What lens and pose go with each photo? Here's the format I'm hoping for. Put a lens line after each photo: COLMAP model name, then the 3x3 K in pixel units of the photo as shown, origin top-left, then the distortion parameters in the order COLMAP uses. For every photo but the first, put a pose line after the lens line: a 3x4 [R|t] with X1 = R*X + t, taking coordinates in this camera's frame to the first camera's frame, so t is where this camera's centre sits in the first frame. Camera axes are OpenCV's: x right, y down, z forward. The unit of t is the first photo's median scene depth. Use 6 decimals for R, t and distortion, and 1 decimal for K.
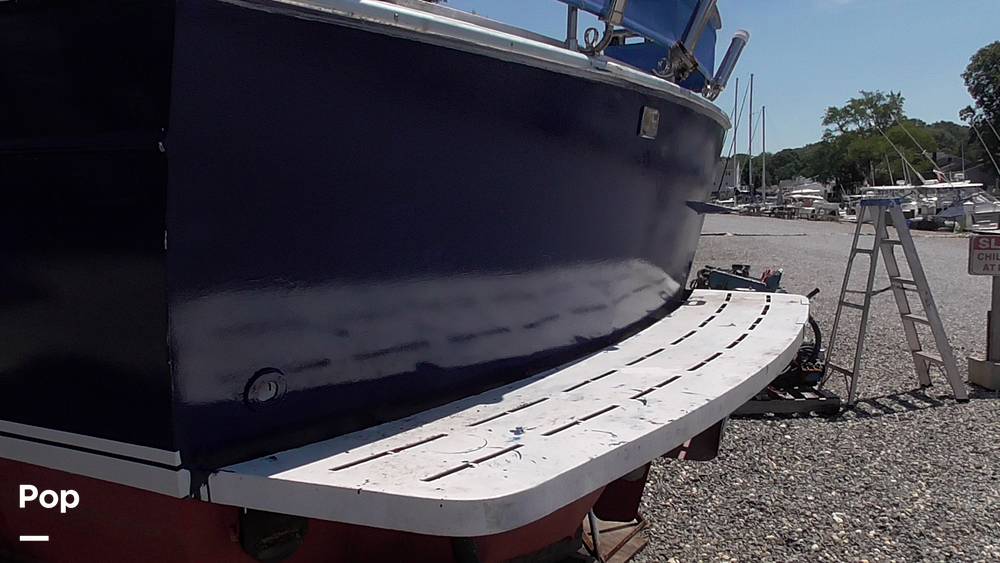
lens RADIAL K [[814.1, 0, 501.3], [0, 814.1, 279.5], [0, 0, 1]] dist [-0.019339, 0.016953]
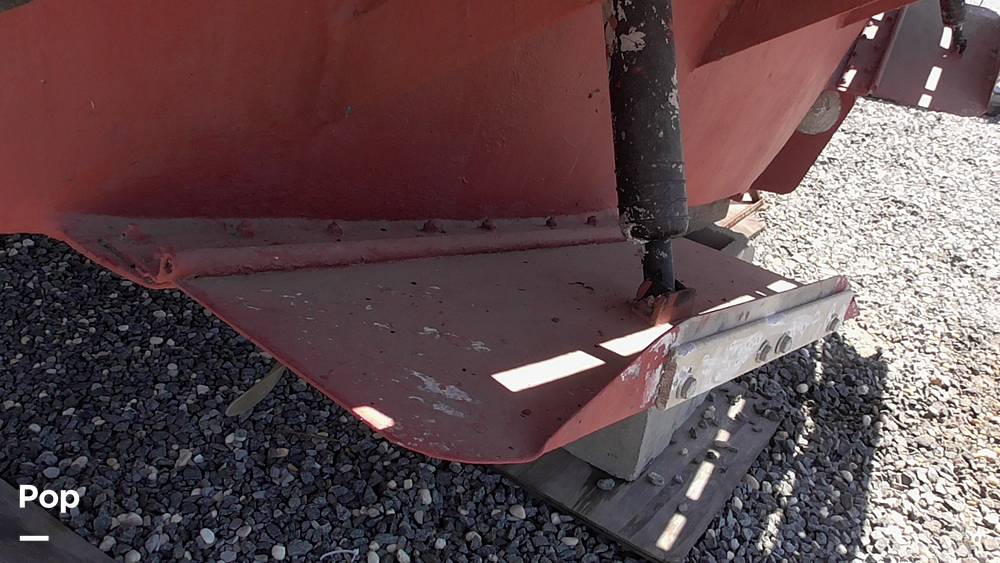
lens RADIAL K [[814.1, 0, 499.5], [0, 814.1, 281.6], [0, 0, 1]] dist [-0.019339, 0.016953]
pose [[0.985750, 0.167915, -0.010103, -0.040865], [-0.149961, 0.904386, 0.399497, 0.109529], [0.076219, -0.392289, 0.916679, 0.288508]]
